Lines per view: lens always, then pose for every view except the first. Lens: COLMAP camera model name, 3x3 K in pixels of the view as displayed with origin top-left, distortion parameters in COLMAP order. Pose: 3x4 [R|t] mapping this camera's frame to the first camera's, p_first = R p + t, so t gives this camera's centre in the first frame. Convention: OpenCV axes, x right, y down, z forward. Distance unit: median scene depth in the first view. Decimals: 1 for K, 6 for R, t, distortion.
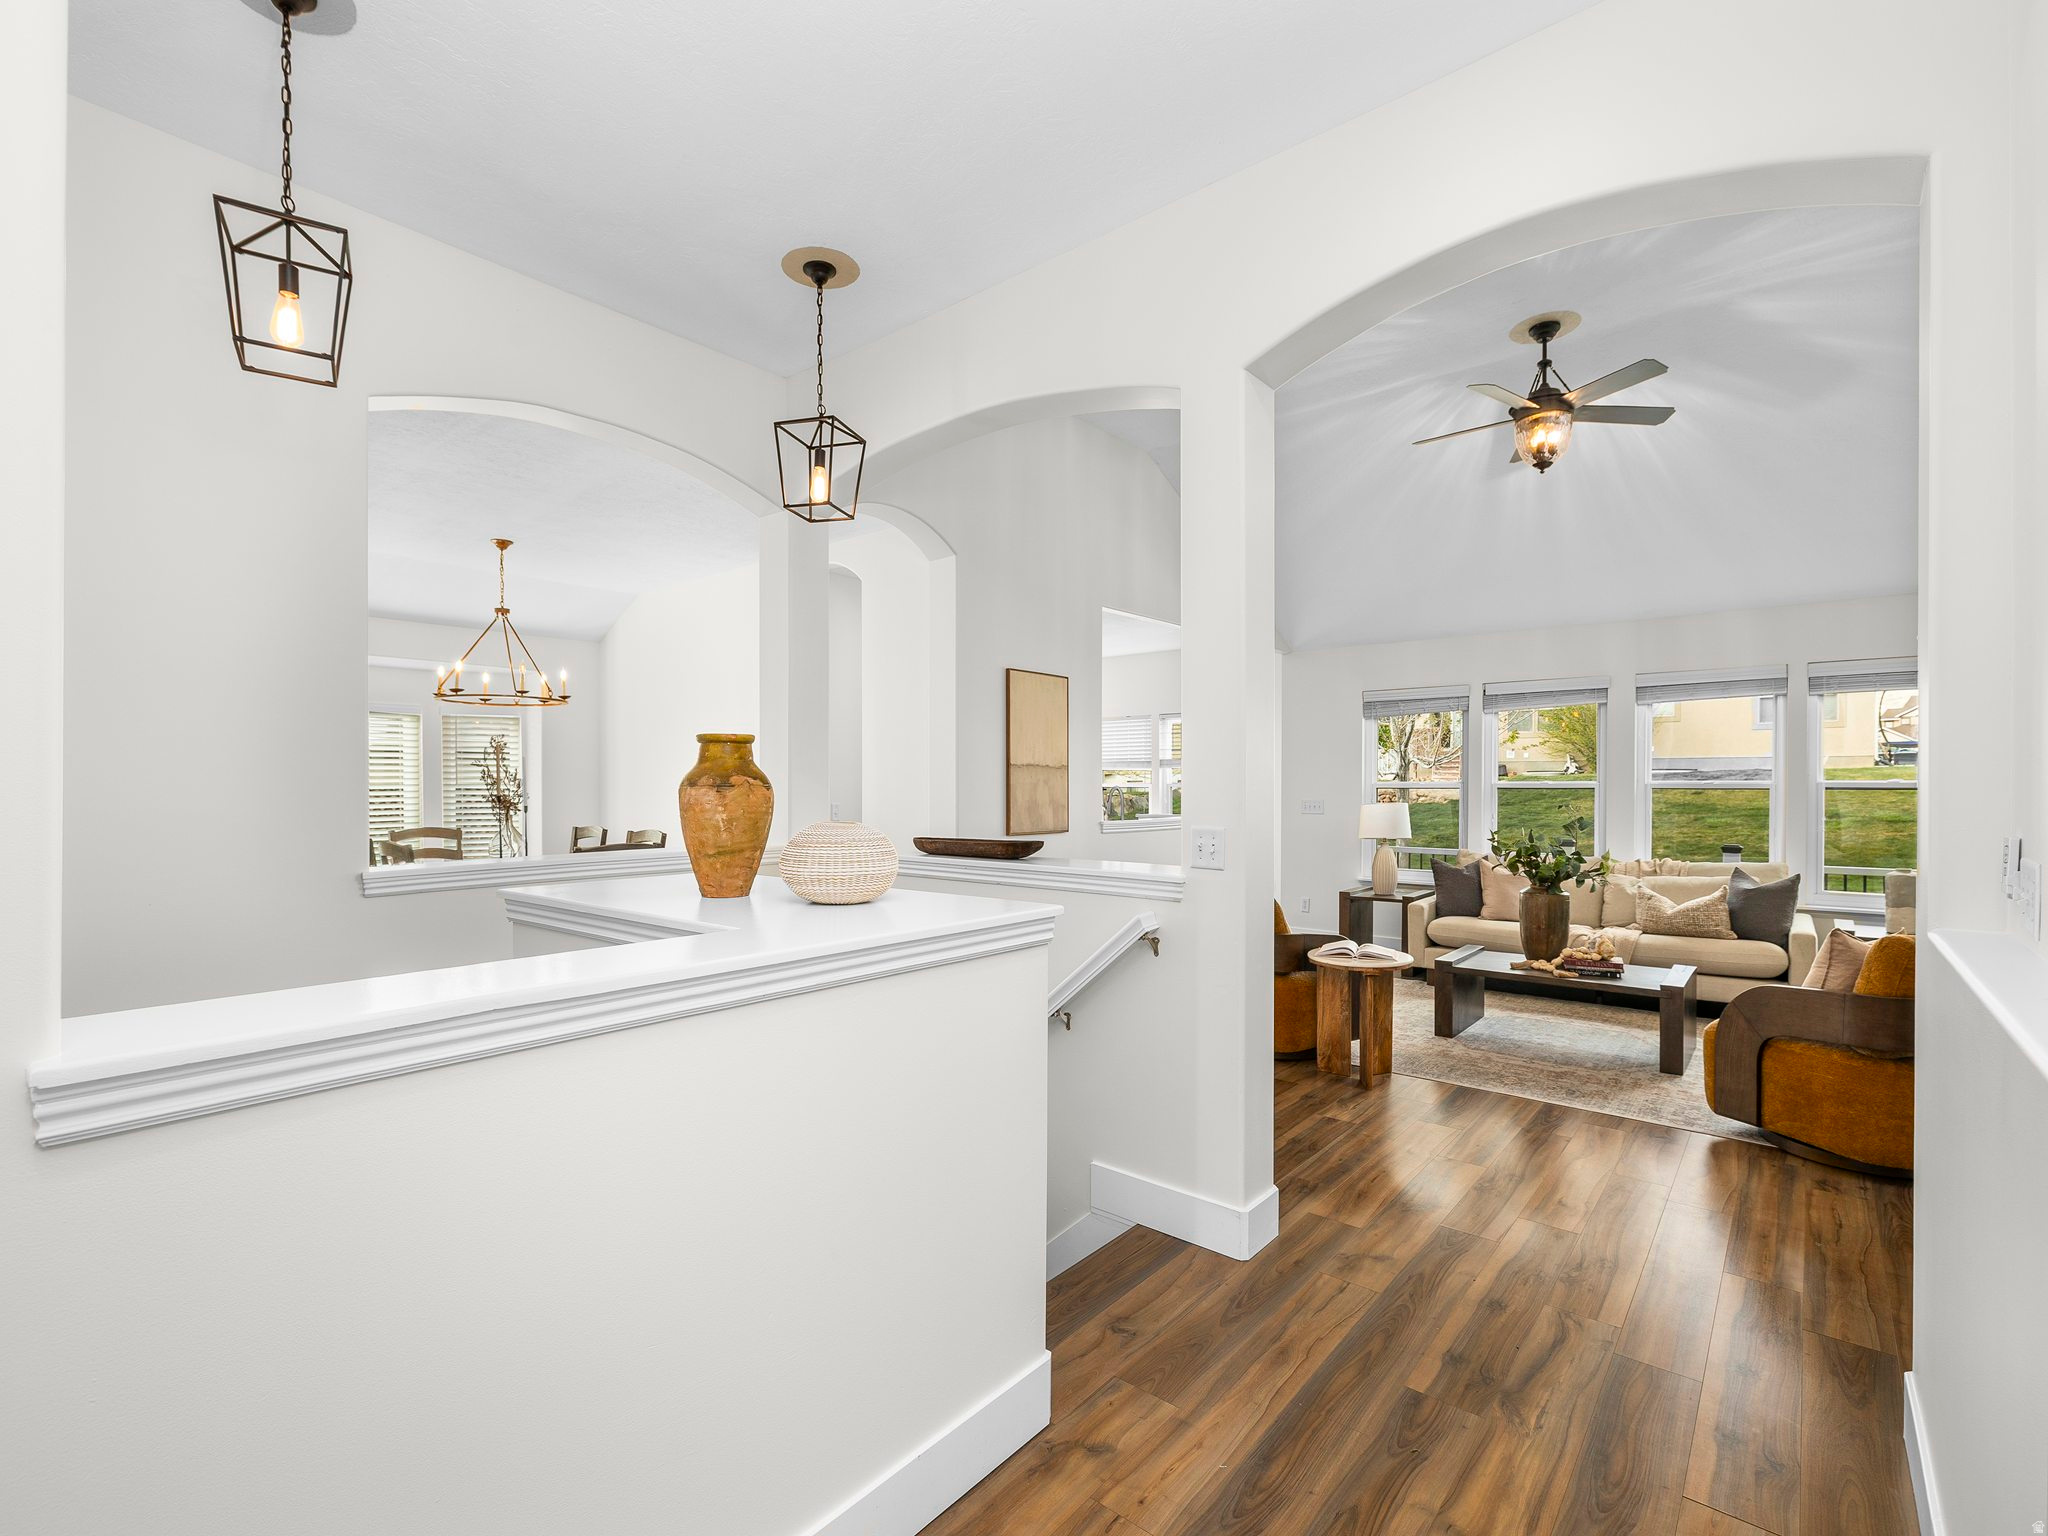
lens RADIAL K [[936.3, 0, 1026.7], [0, 936.3, 792.3], [0, 0, 1]] dist [0.000095, 0.000084]
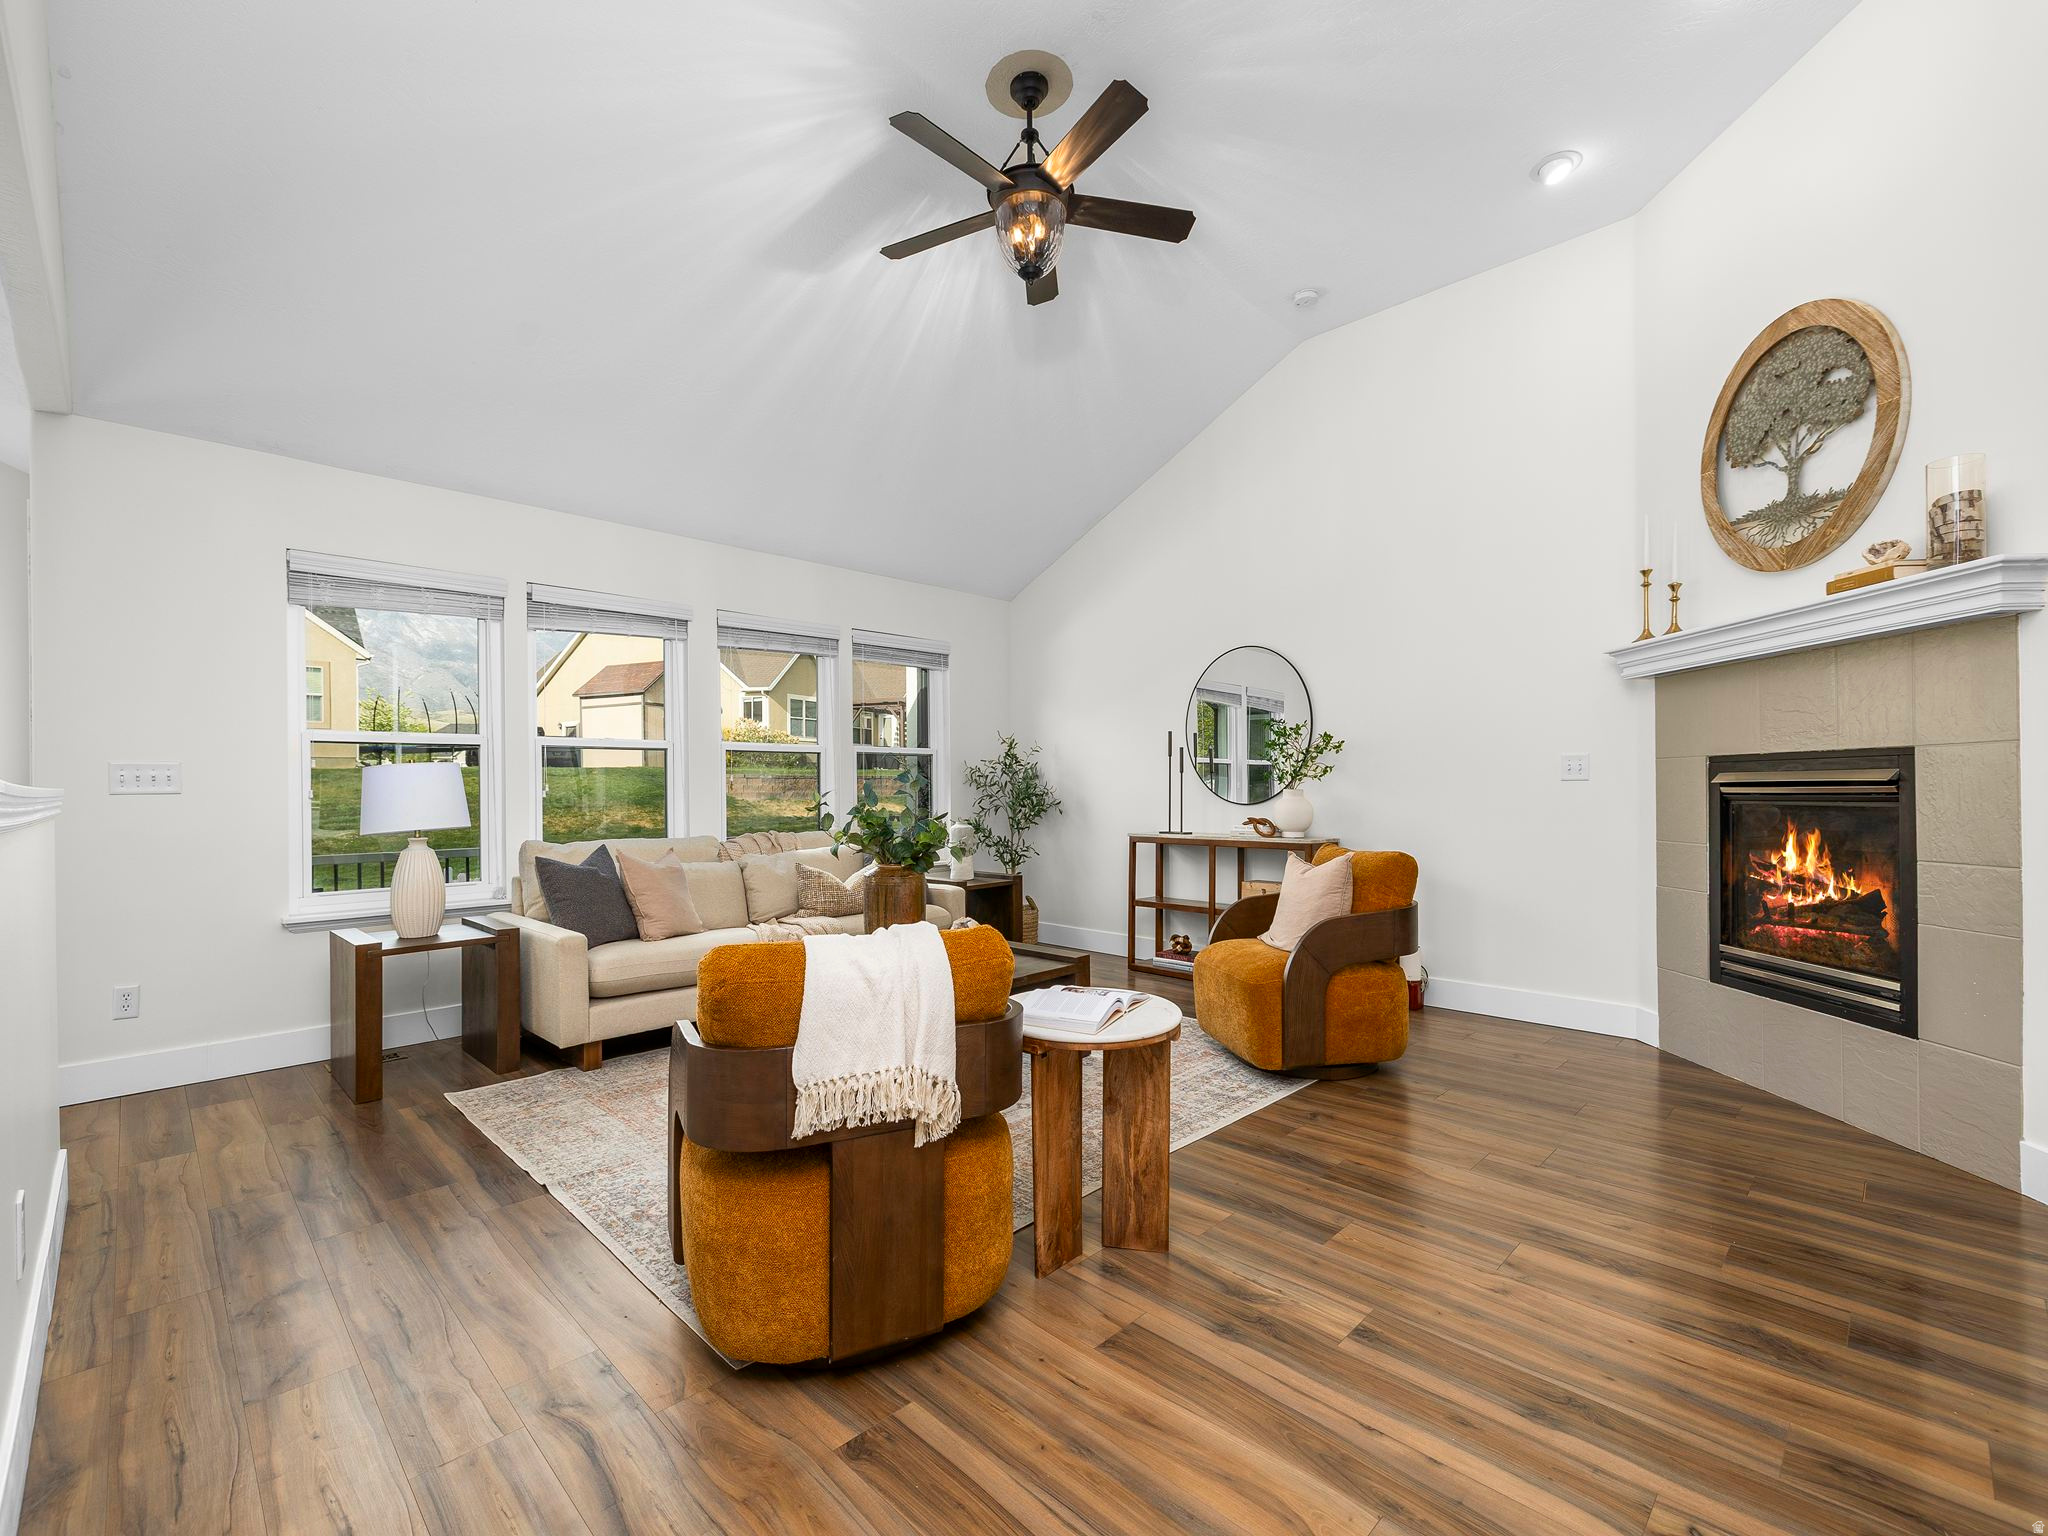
lens RADIAL K [[896.5, 0, 1023.2], [0, 896.5, 783.0], [0, 0, 1]] dist [0.015426, -0.000282]
pose [[0.094518, 0.000720, 0.995523, -0.131204], [0.017531, 0.999843, -0.002387, 0.041436], [-0.995369, 0.017678, 0.094491, 0.864685]]
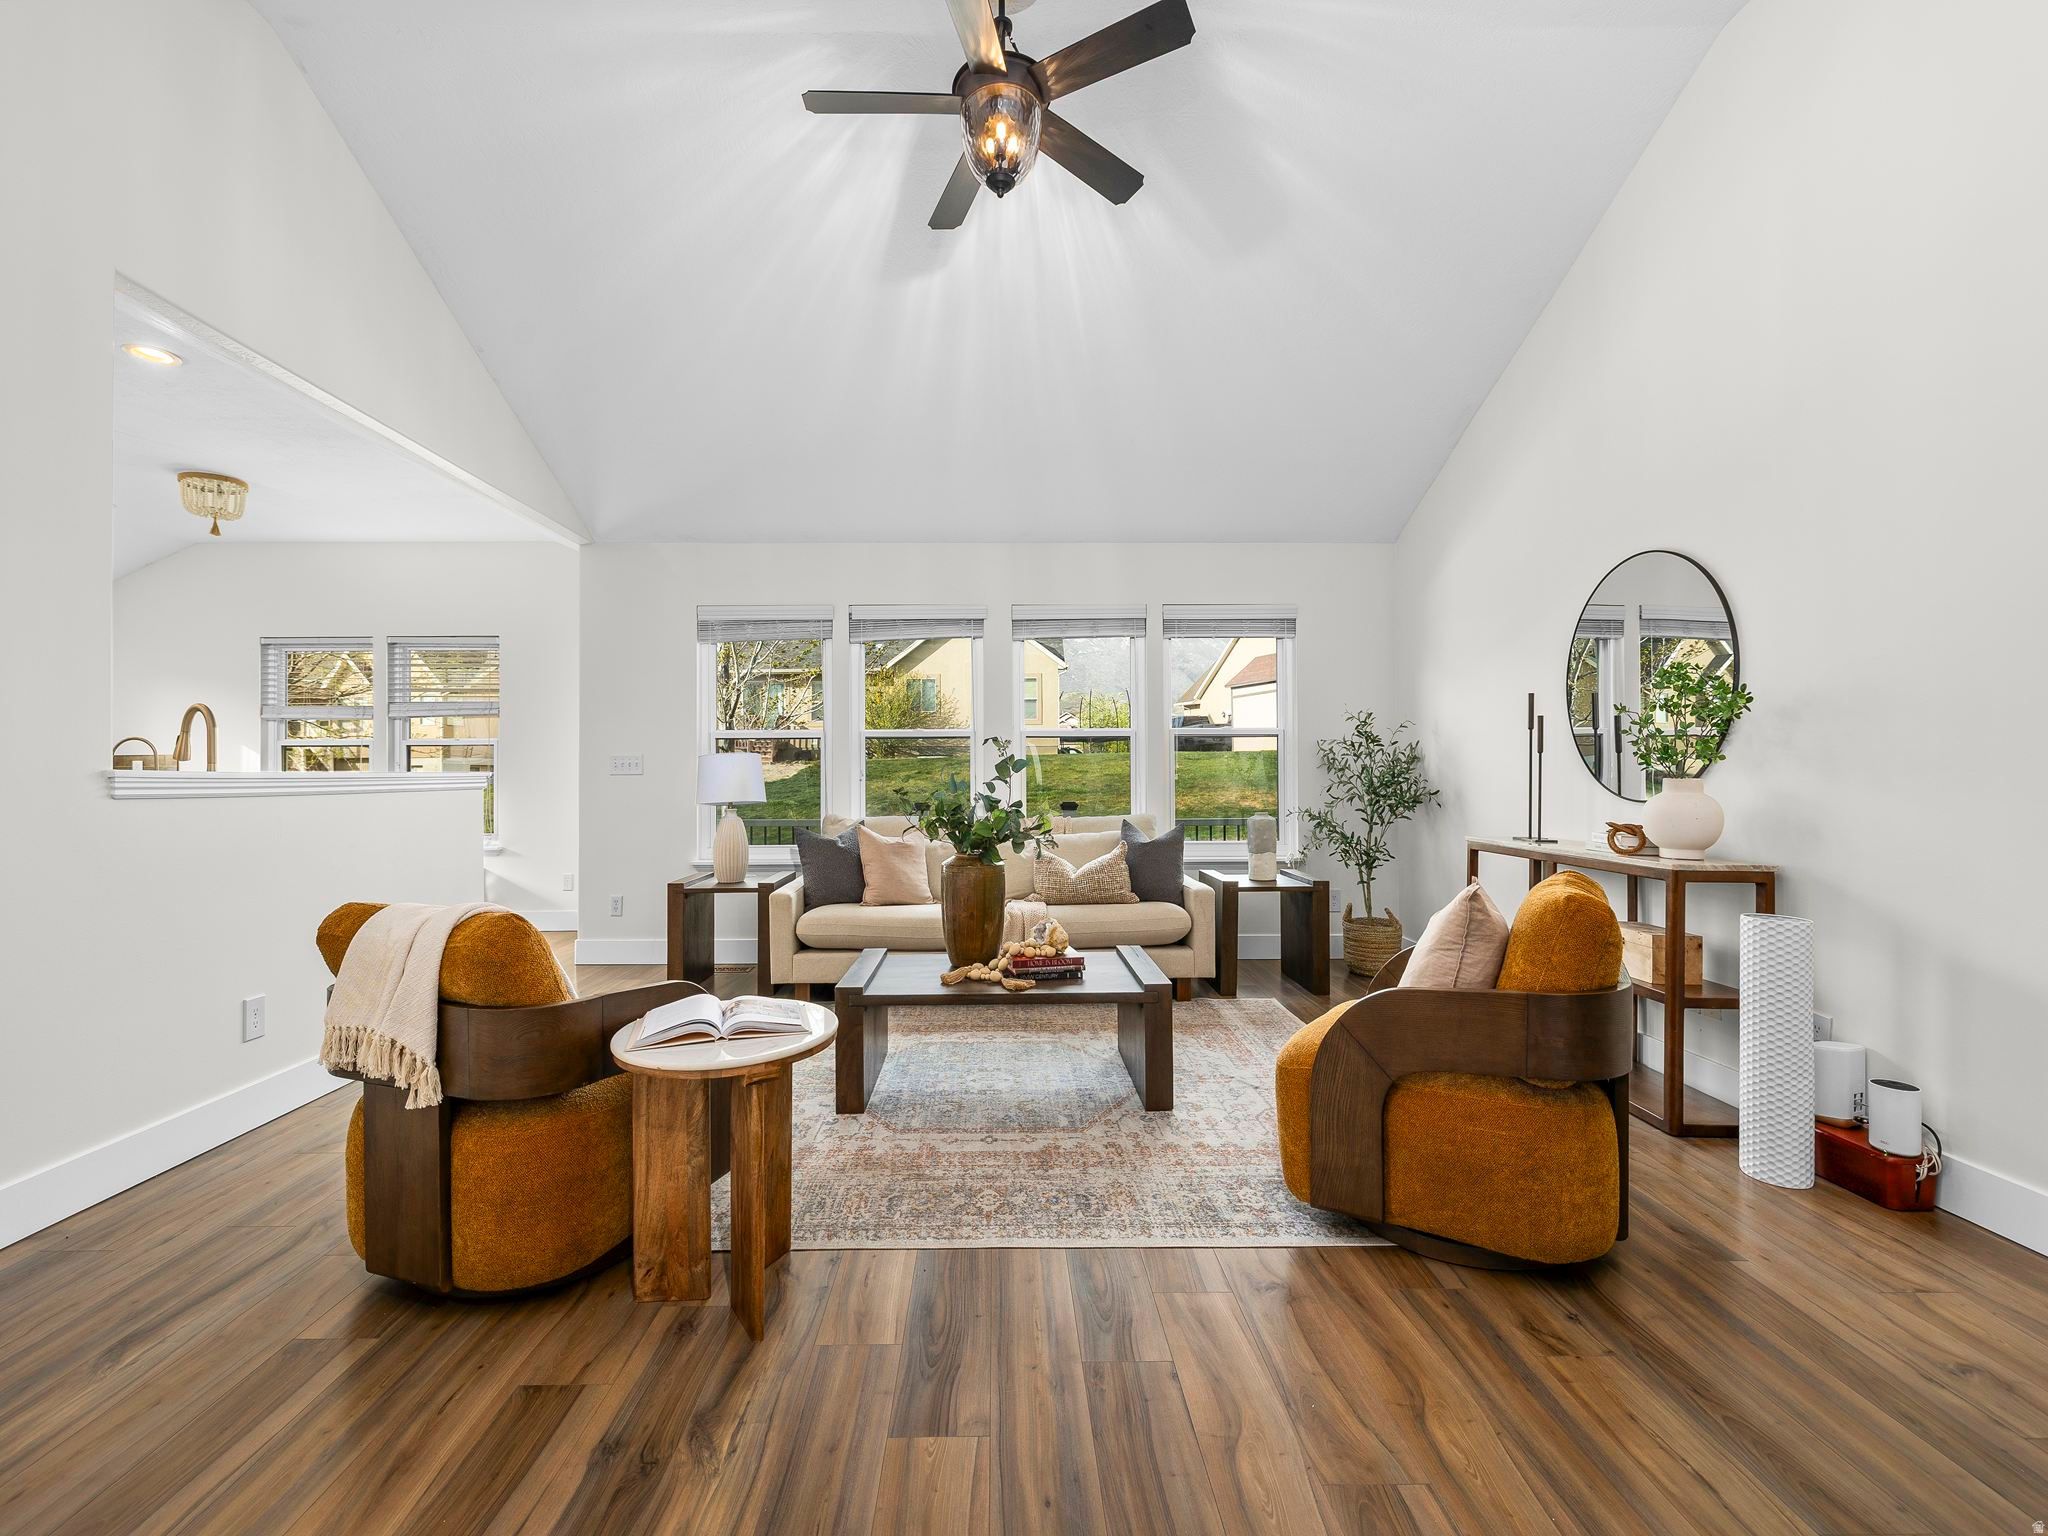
lens RADIAL K [[866.2, 0, 997.9], [0, 866.2, 775.1], [0, 0, 1]] dist [0.002419, 0.000006]
pose [[0.766012, -0.004867, 0.642808, 0.161584], [0.010314, 0.999936, -0.004719, 0.046460], [-0.642744, 0.010245, 0.766013, 0.515336]]
